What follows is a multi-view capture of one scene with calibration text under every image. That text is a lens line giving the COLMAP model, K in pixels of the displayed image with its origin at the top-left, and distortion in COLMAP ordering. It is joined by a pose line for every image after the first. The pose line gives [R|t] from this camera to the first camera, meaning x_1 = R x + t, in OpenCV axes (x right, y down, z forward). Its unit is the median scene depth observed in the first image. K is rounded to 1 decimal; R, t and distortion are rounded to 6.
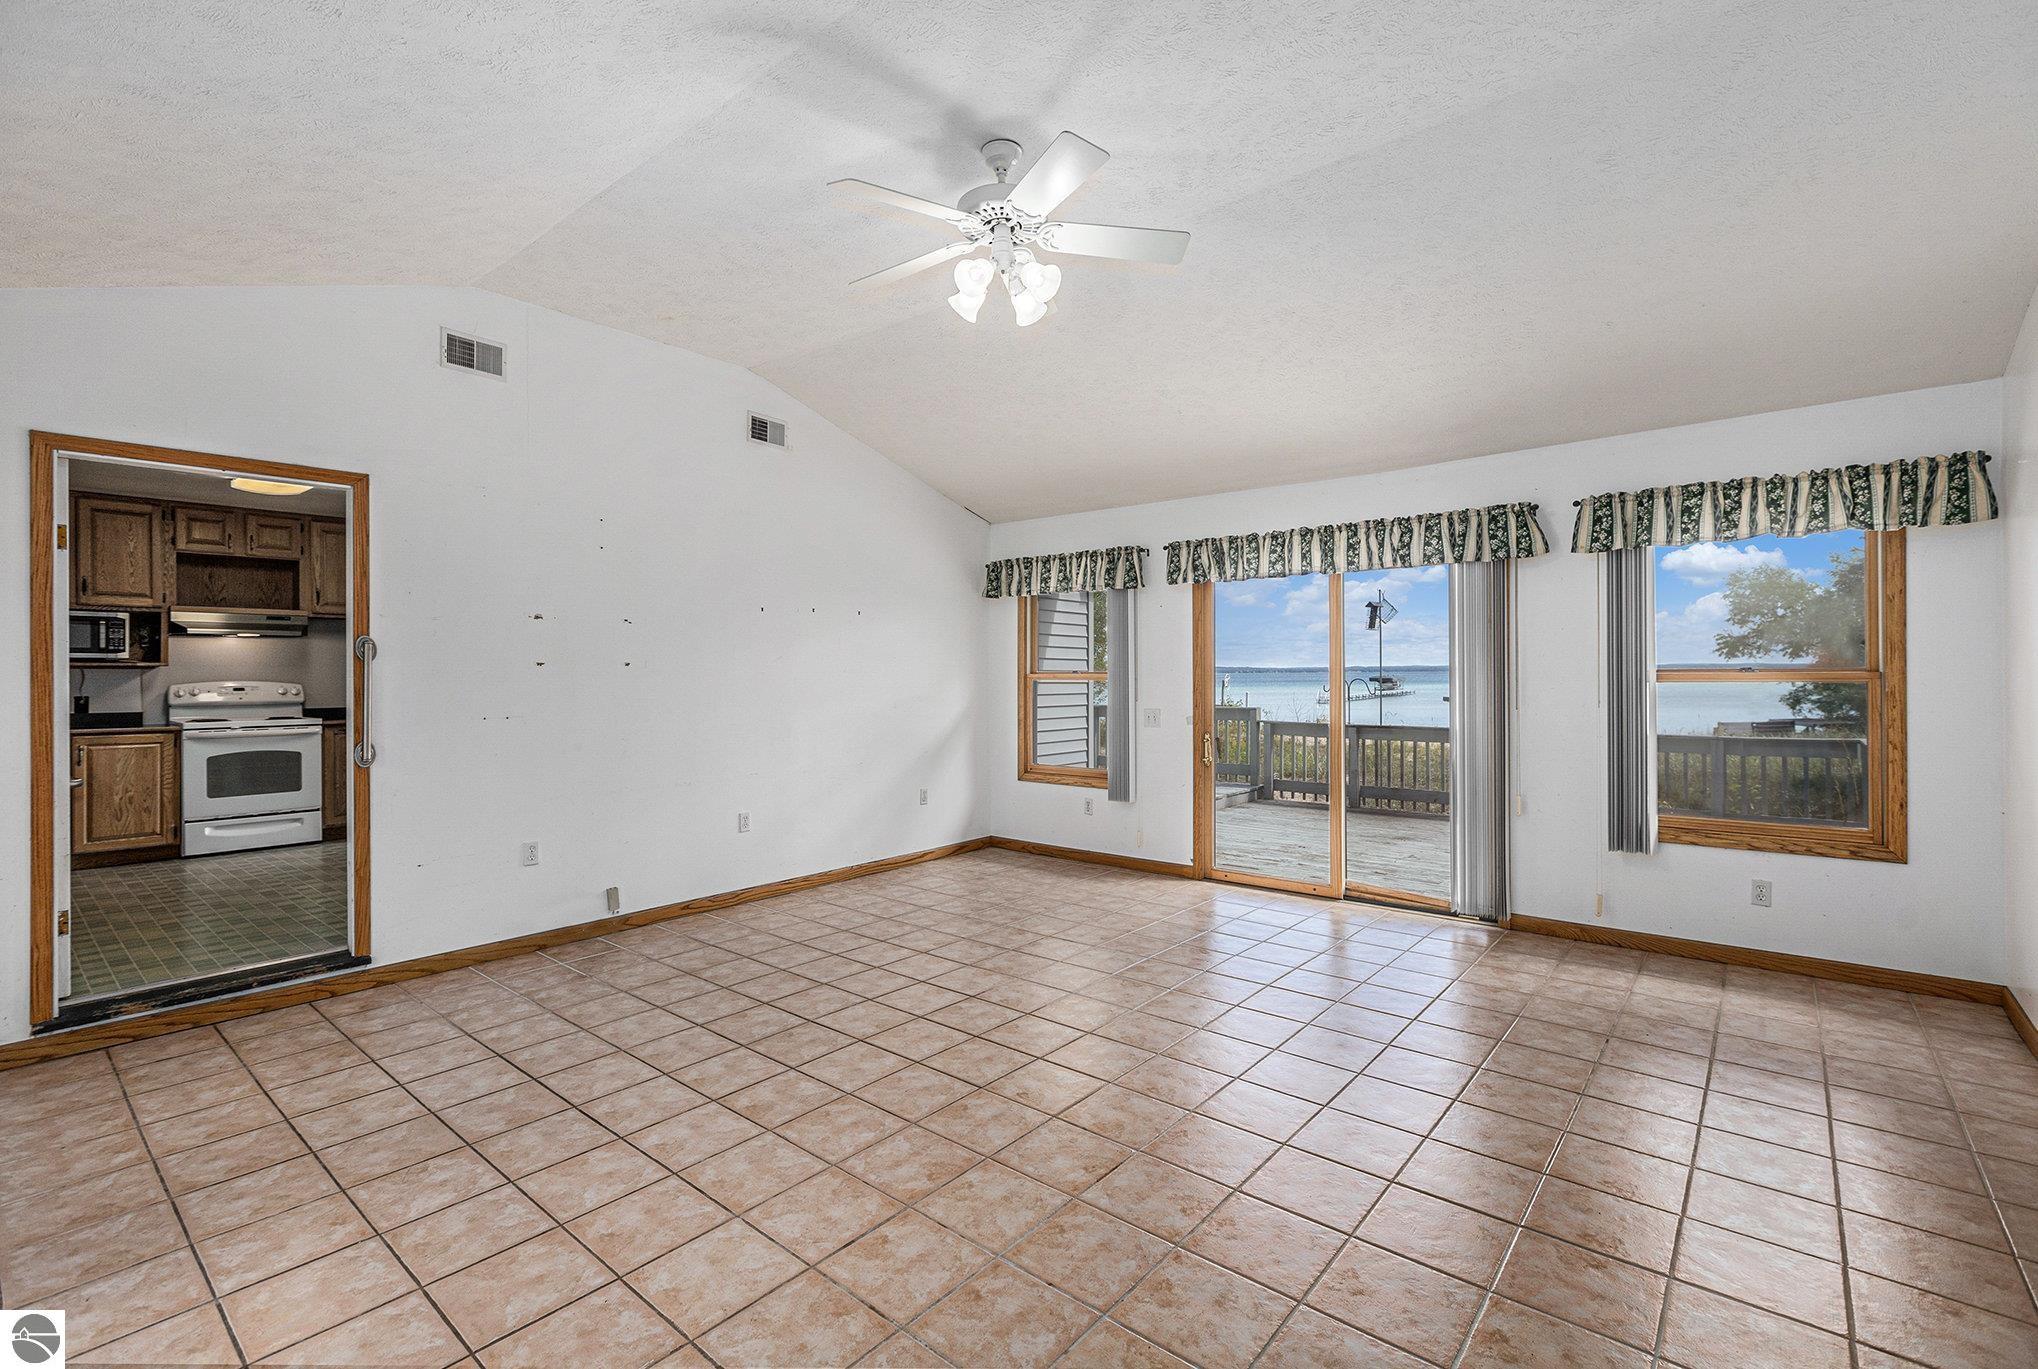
lens RADIAL K [[908.2, 0, 984.2], [0, 908.2, 661.9], [0, 0, 1]] dist [-0.006793, 0.001071]
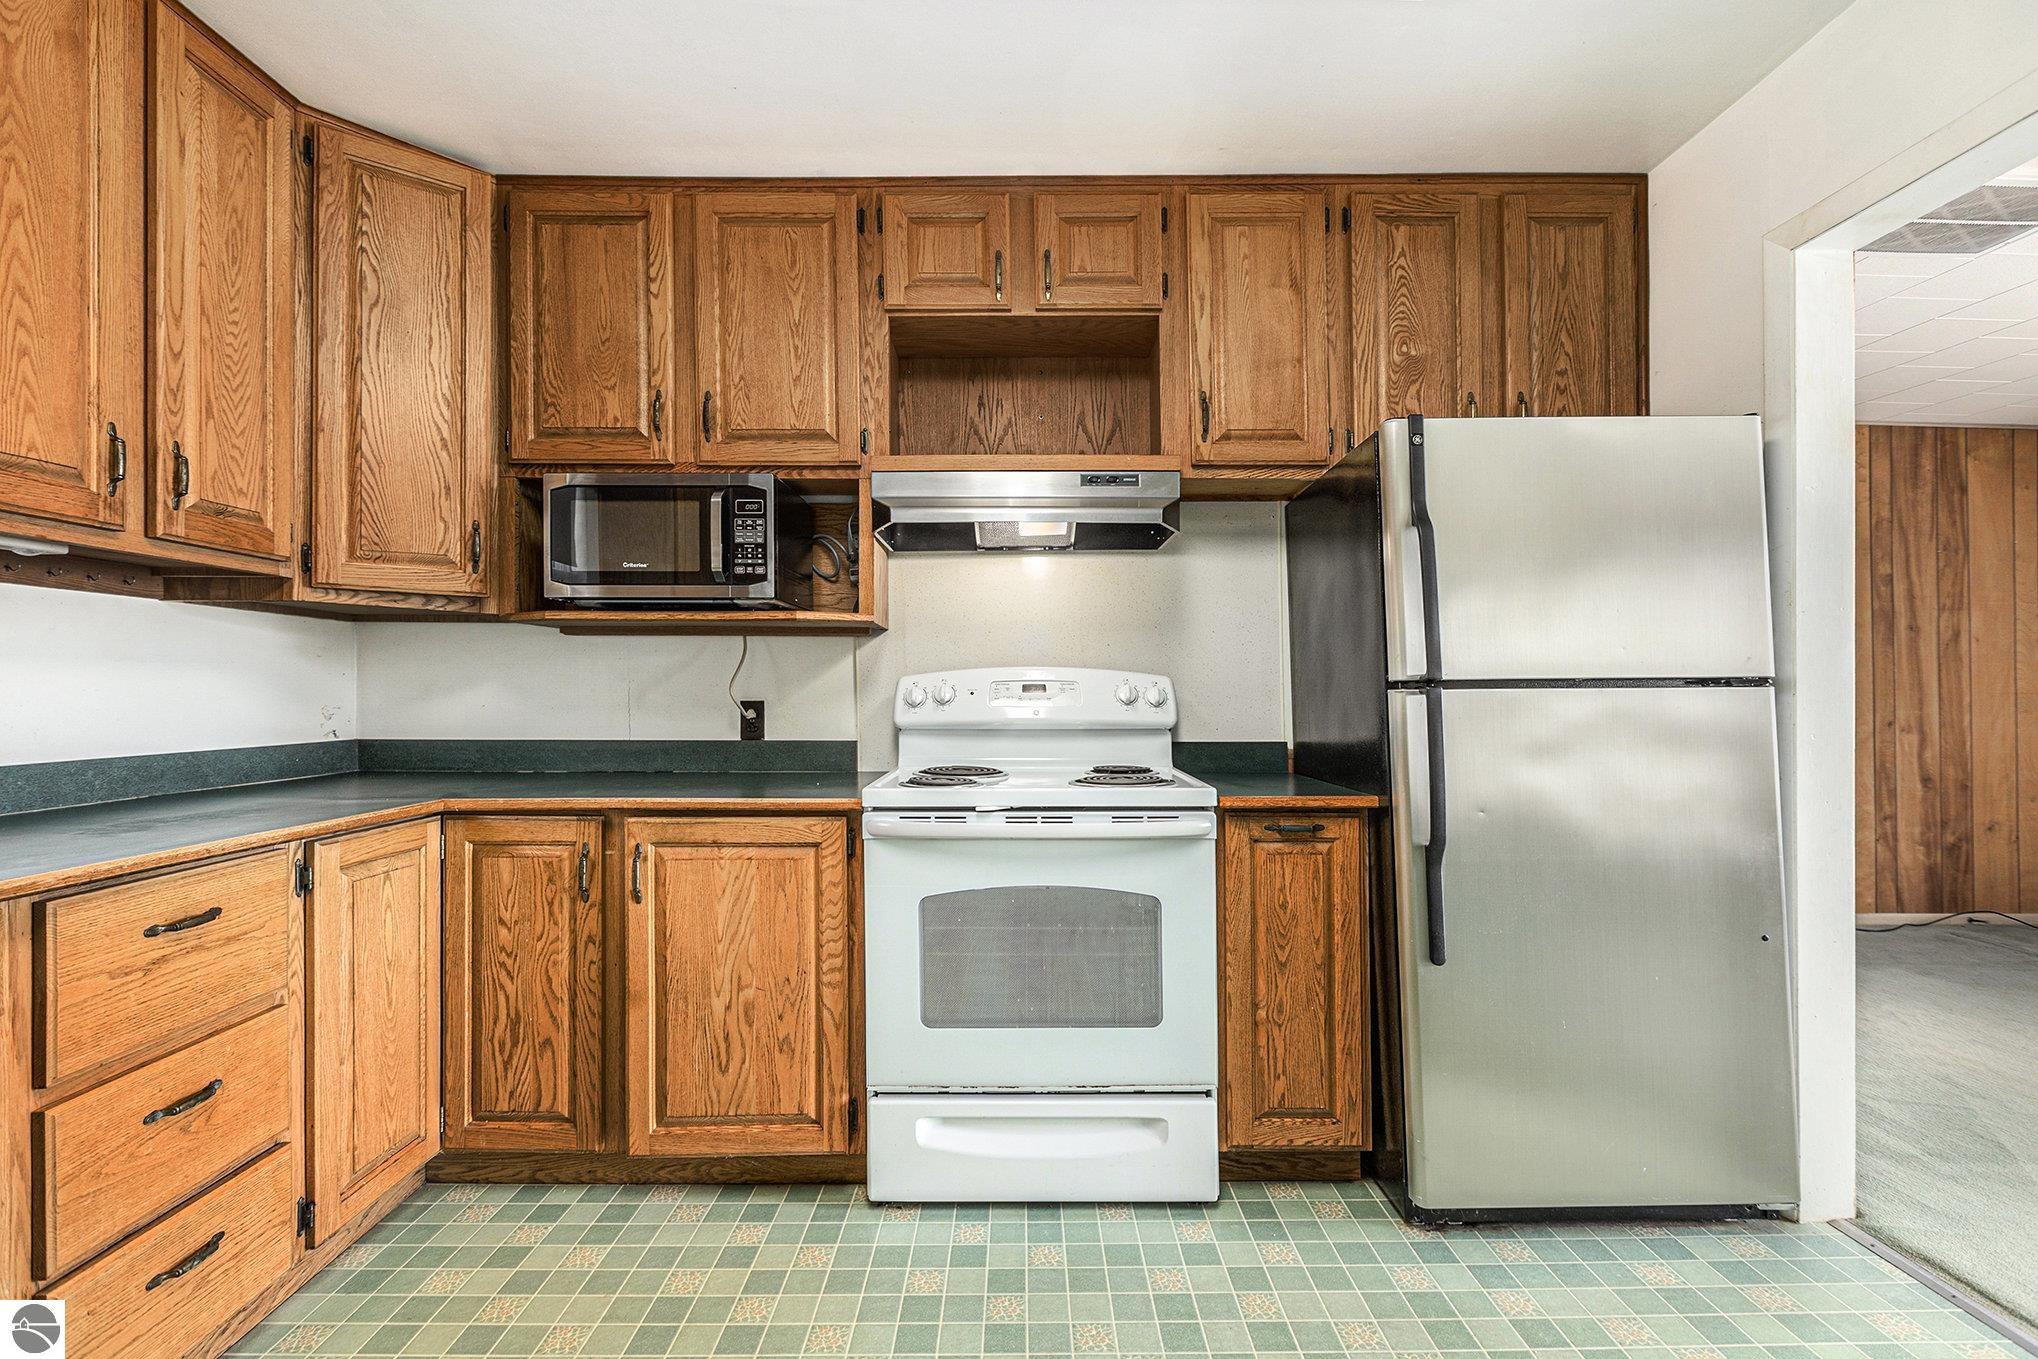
lens RADIAL K [[908.2, 0, 1029.8], [0, 908.2, 683.3], [0, 0, 1]] dist [-0.006793, 0.001071]
pose [[0.670315, 0.005140, -0.742059, -0.583178], [0.009388, 0.999837, 0.015406, 0.023790], [0.742017, -0.017293, 0.670158, 0.798151]]
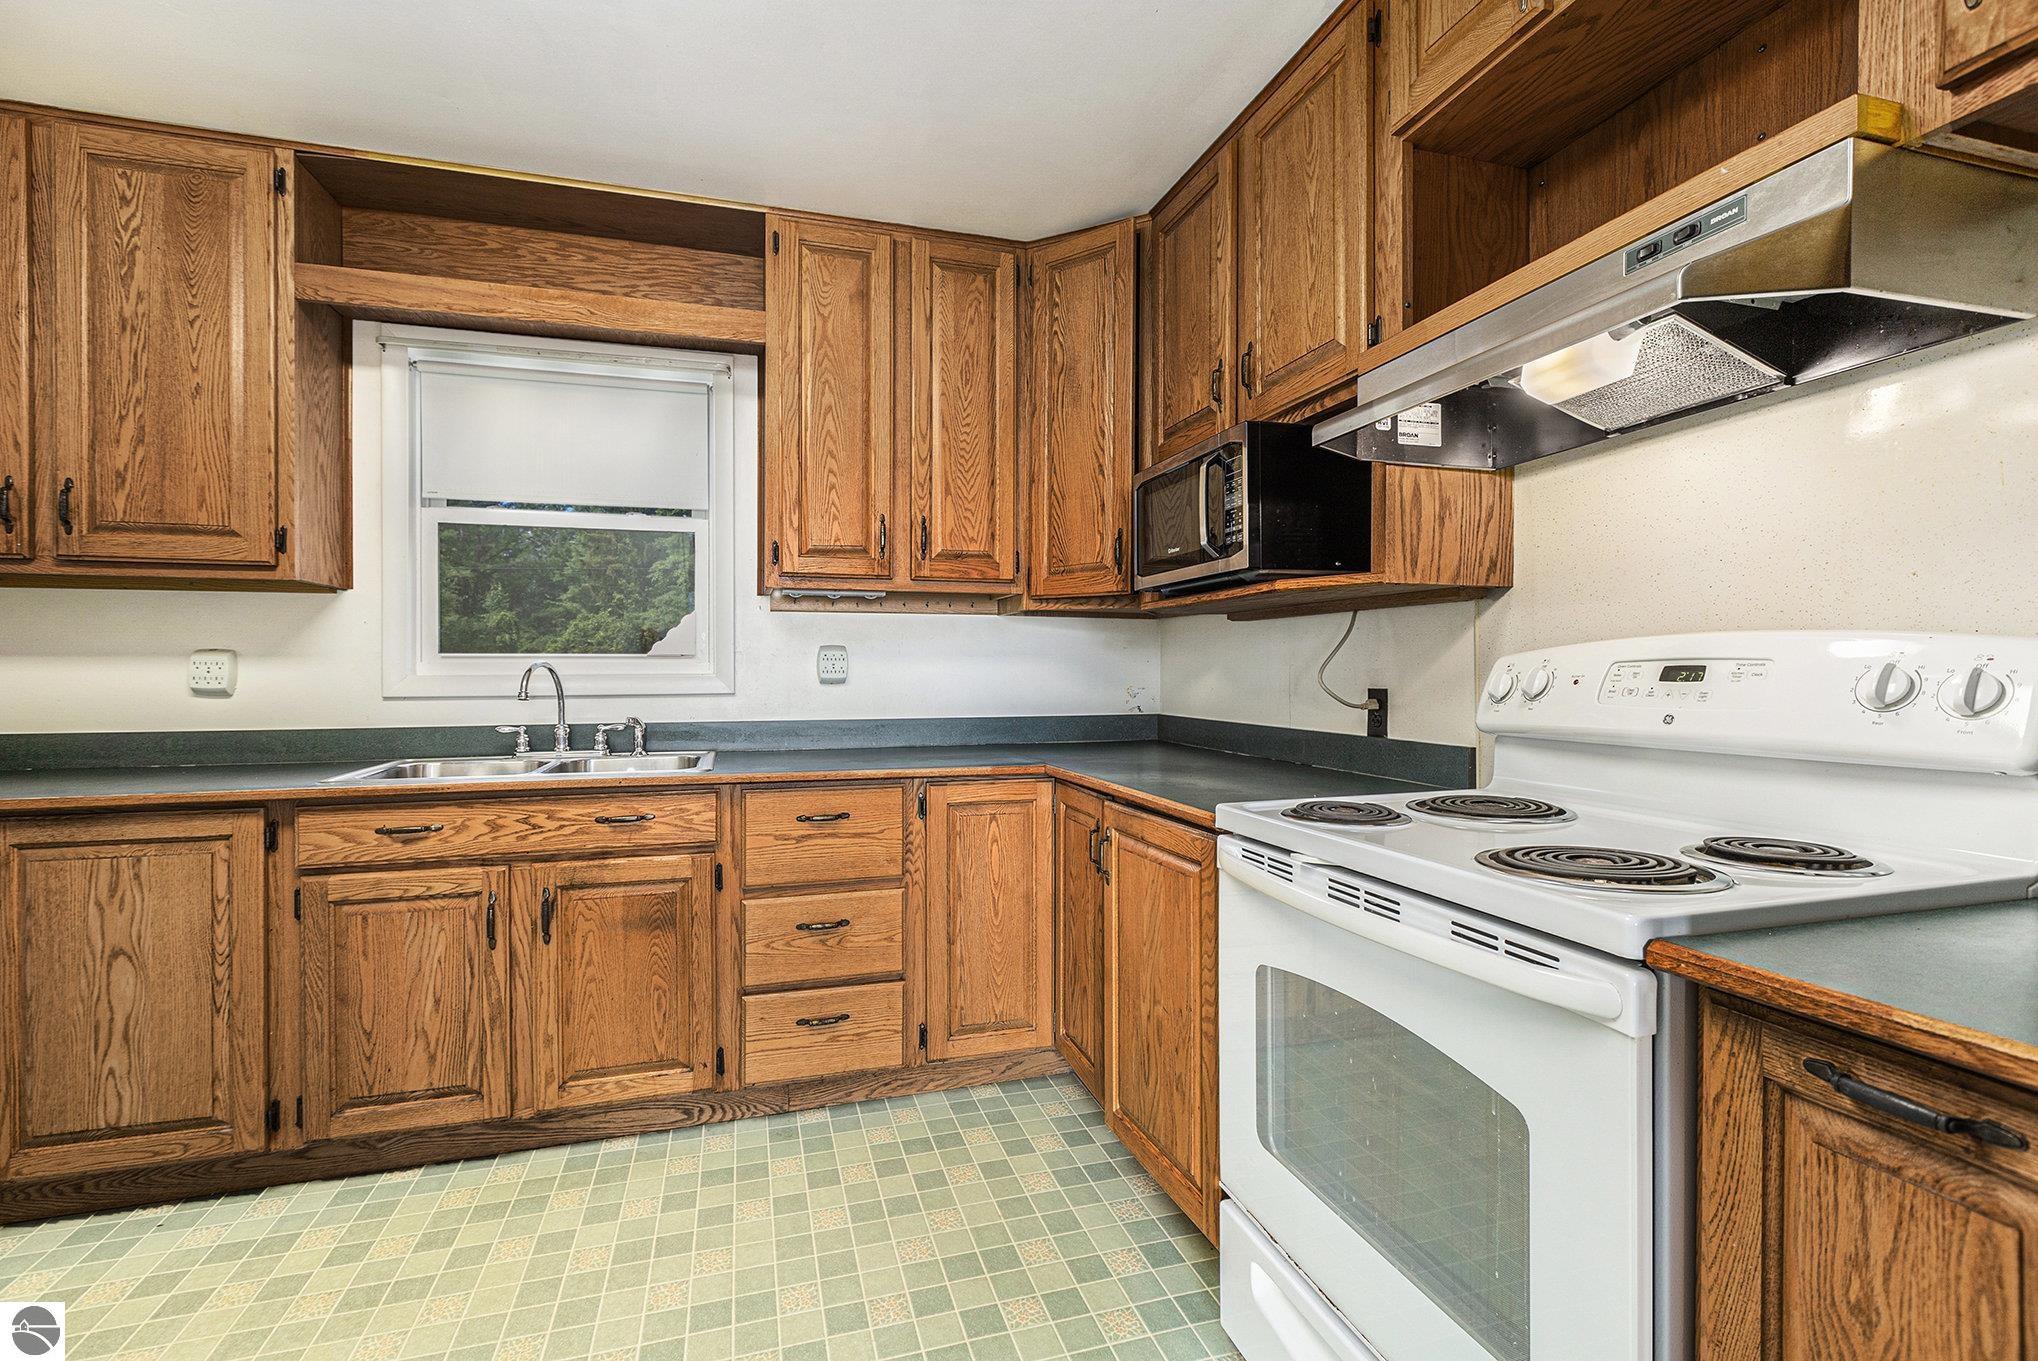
lens RADIAL K [[908.2, 0, 1010.9], [0, 908.2, 689.7], [0, 0, 1]] dist [-0.006793, 0.001071]
pose [[-0.529591, 0.024312, -0.847905, -0.616795], [0.024942, 0.999603, 0.013083, 0.029441], [0.847886, -0.014220, -0.529988, 1.049941]]
